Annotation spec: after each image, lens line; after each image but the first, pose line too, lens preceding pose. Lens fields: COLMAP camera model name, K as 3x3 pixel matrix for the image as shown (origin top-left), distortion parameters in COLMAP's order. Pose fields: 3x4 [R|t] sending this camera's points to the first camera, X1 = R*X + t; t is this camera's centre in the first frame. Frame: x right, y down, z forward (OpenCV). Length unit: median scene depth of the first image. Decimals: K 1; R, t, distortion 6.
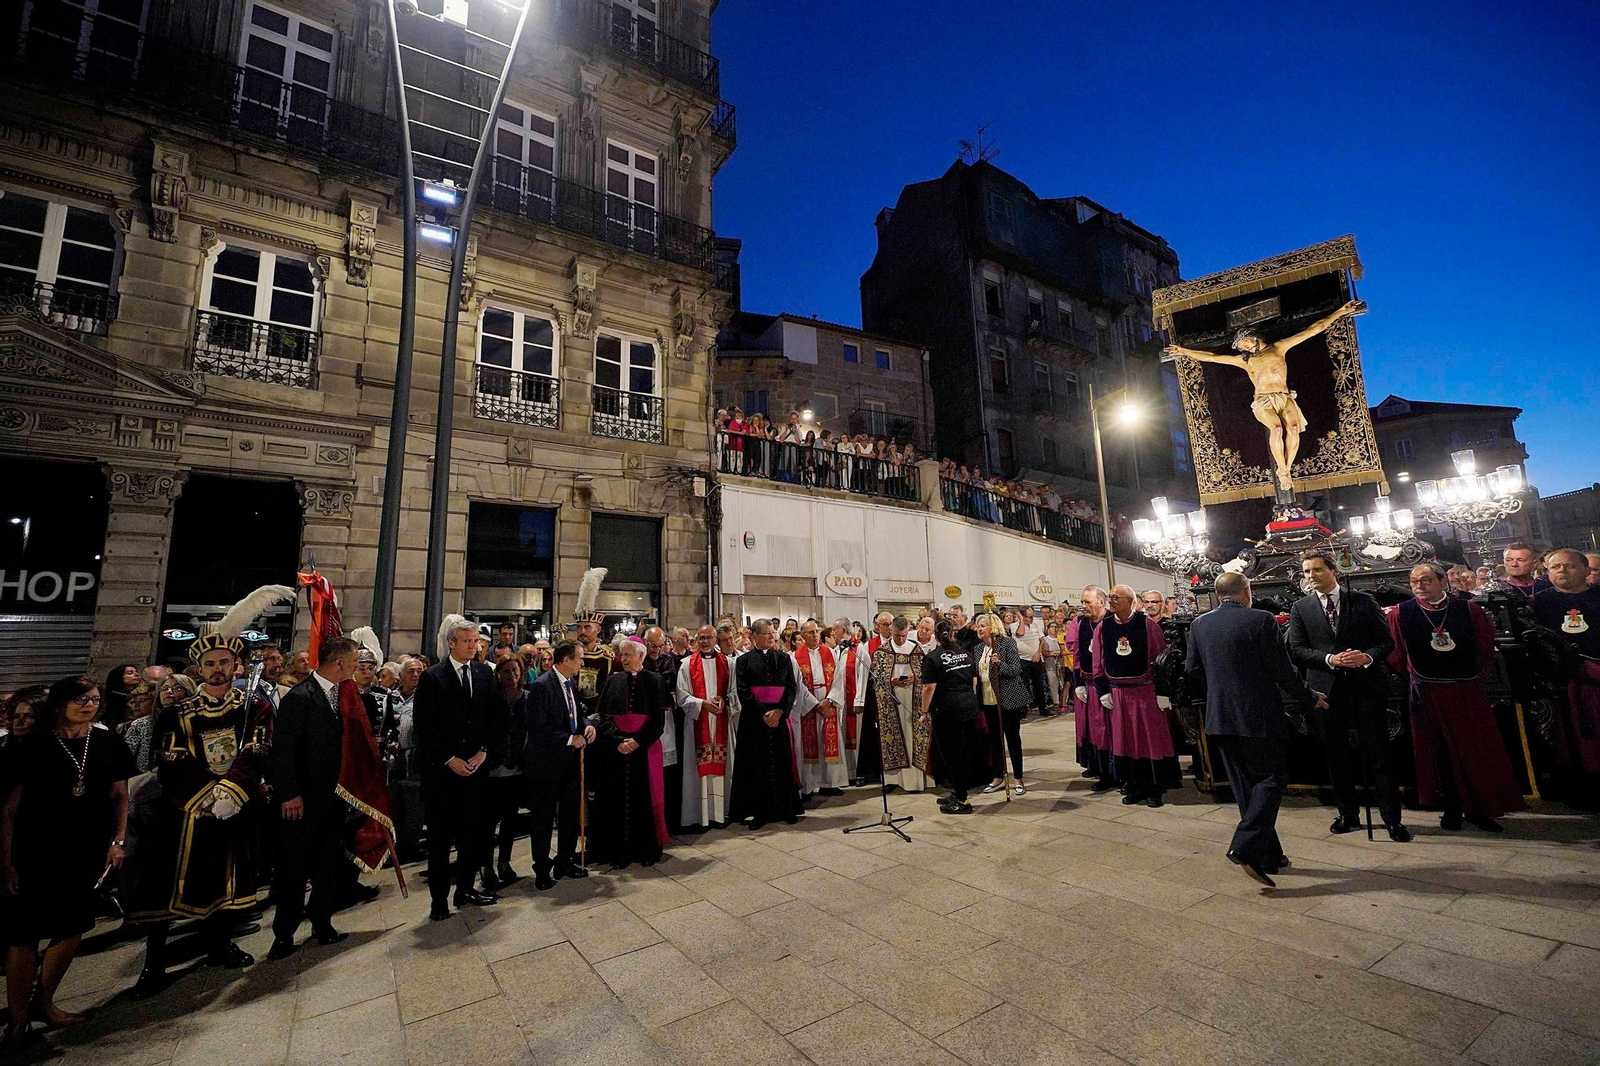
lens RADIAL K [[701.0, 0, 787.8], [0, 701.0, 533.5], [0, 0, 1]] dist [-0.004817, 0.003258]
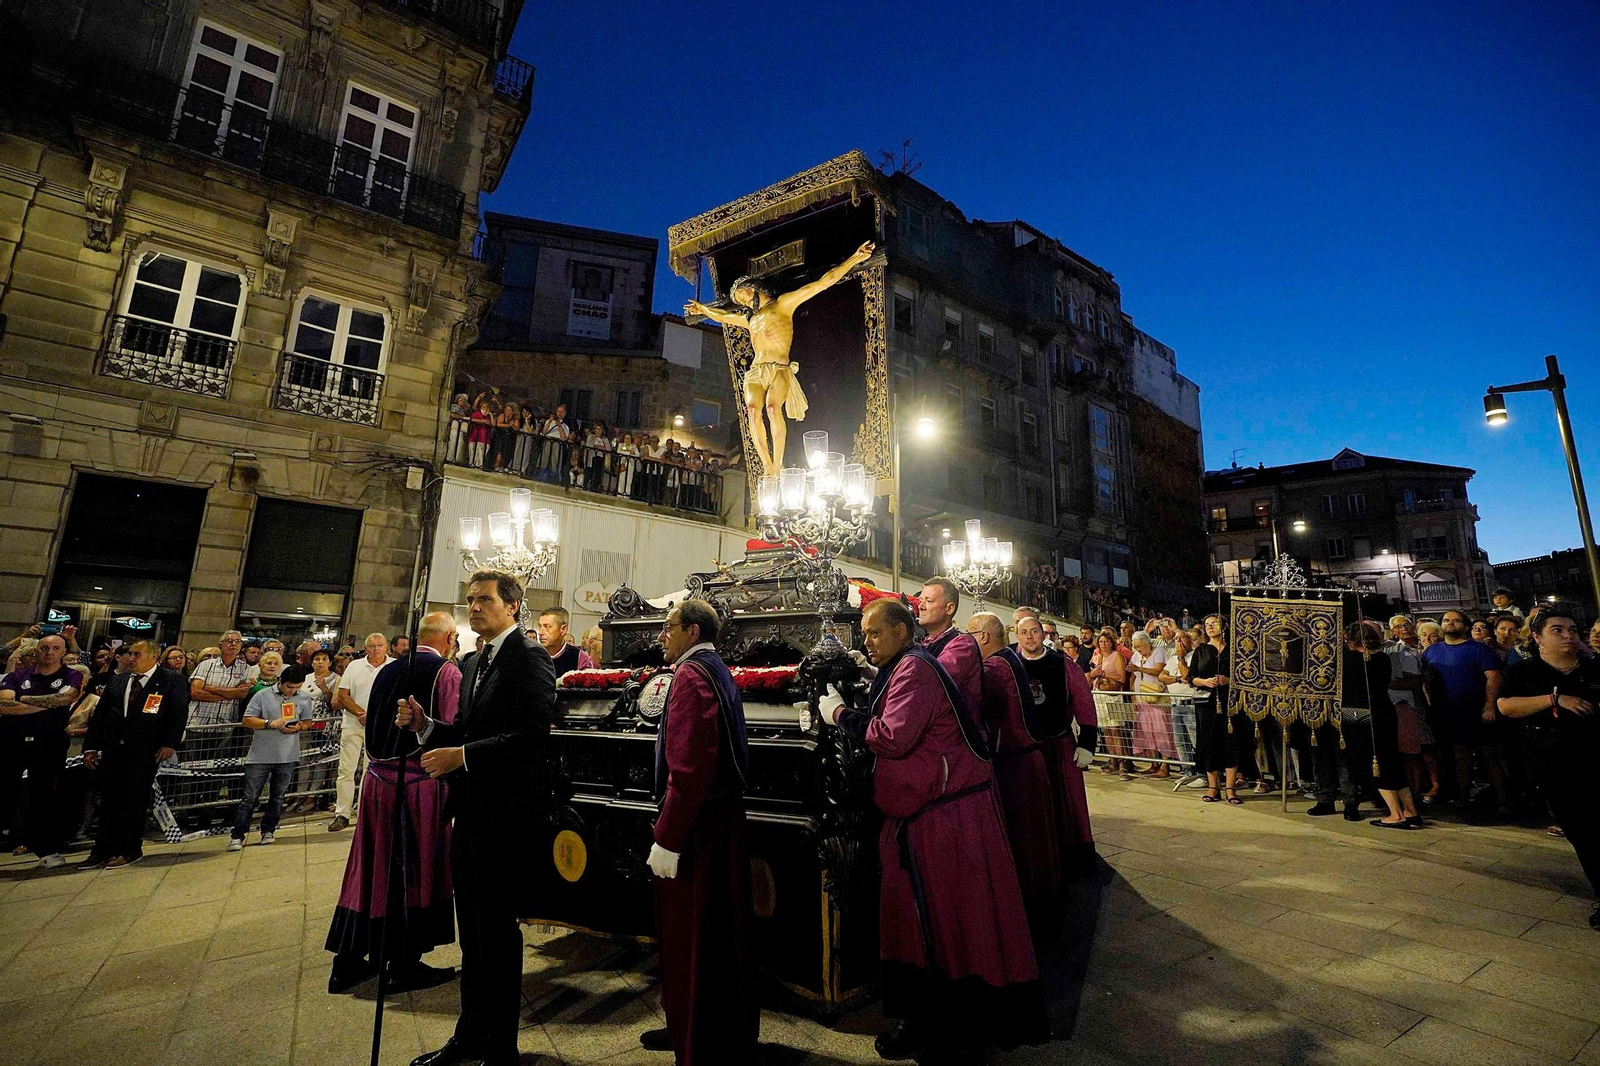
lens RADIAL K [[701.0, 0, 791.6], [0, 701.0, 535.4], [0, 0, 1]] dist [-0.004817, 0.003258]
pose [[0.998014, 0.062096, 0.010566, 0.333467], [-0.061787, 0.997713, -0.027420, -0.000219], [-0.012244, 0.026713, 0.999568, 0.123764]]
